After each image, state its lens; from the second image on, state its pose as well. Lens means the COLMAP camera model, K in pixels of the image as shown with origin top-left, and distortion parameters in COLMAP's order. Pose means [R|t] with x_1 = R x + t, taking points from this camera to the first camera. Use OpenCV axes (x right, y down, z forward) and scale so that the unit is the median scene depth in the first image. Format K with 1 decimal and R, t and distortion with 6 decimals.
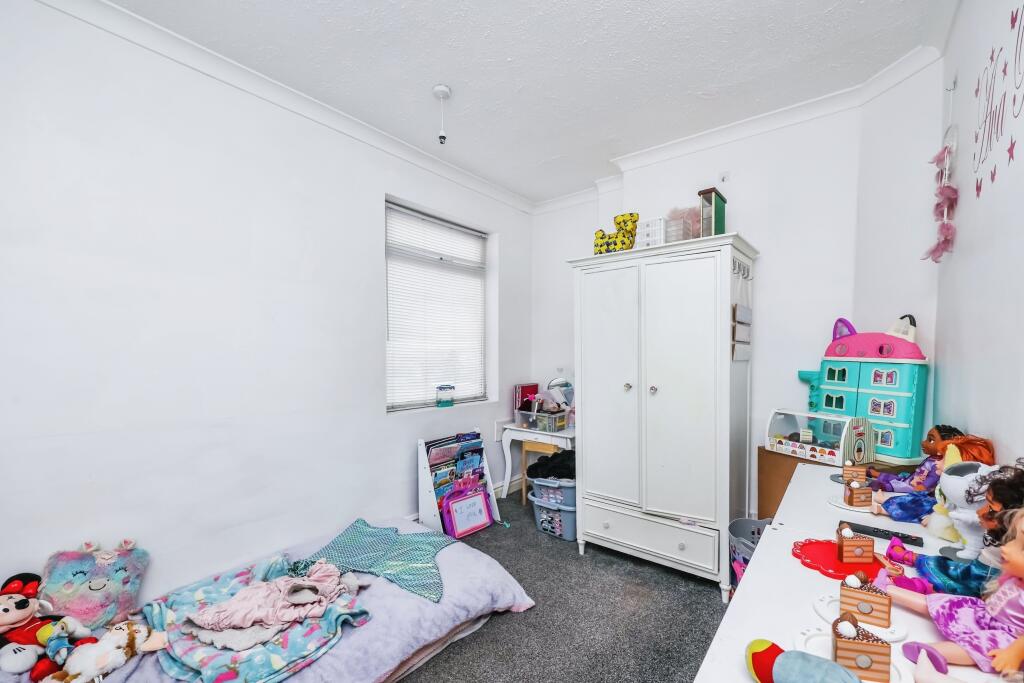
lens RADIAL K [[418.3, 0, 512.6], [0, 418.3, 367.2], [0, 0, 1]] dist [0.000864, 0.000098]
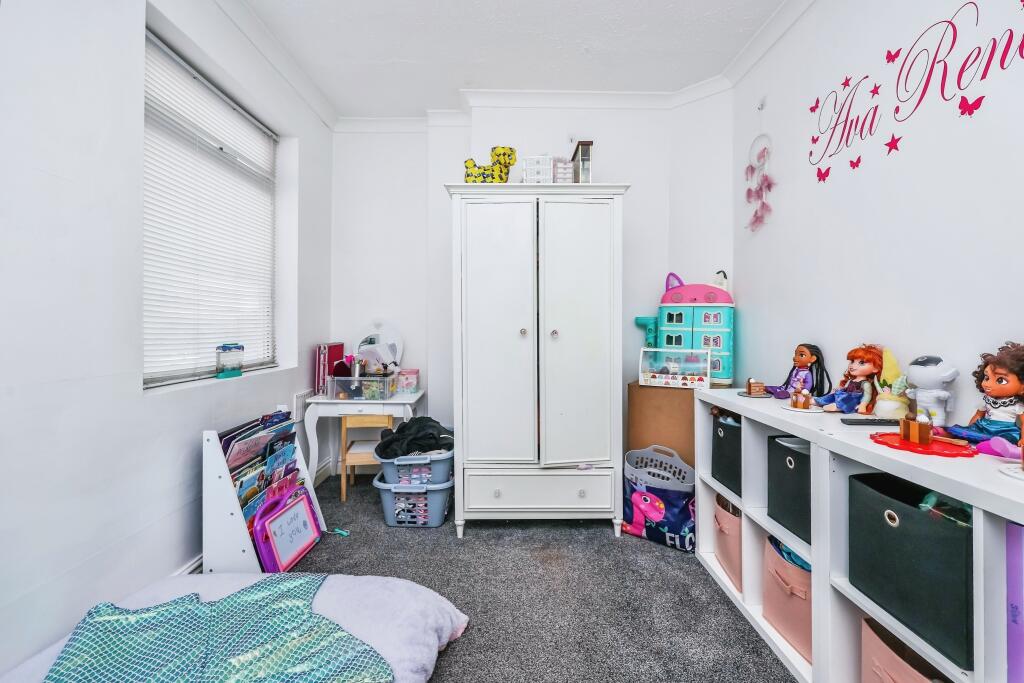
lens RADIAL K [[419.1, 0, 510.7], [0, 419.1, 324.2], [0, 0, 1]] dist [-0.000218, 0.000031]
pose [[0.775446, 0.003863, 0.631402, -0.268260], [0.018974, 0.999387, -0.029417, 0.045989], [-0.631128, 0.034792, 0.774898, 0.258756]]
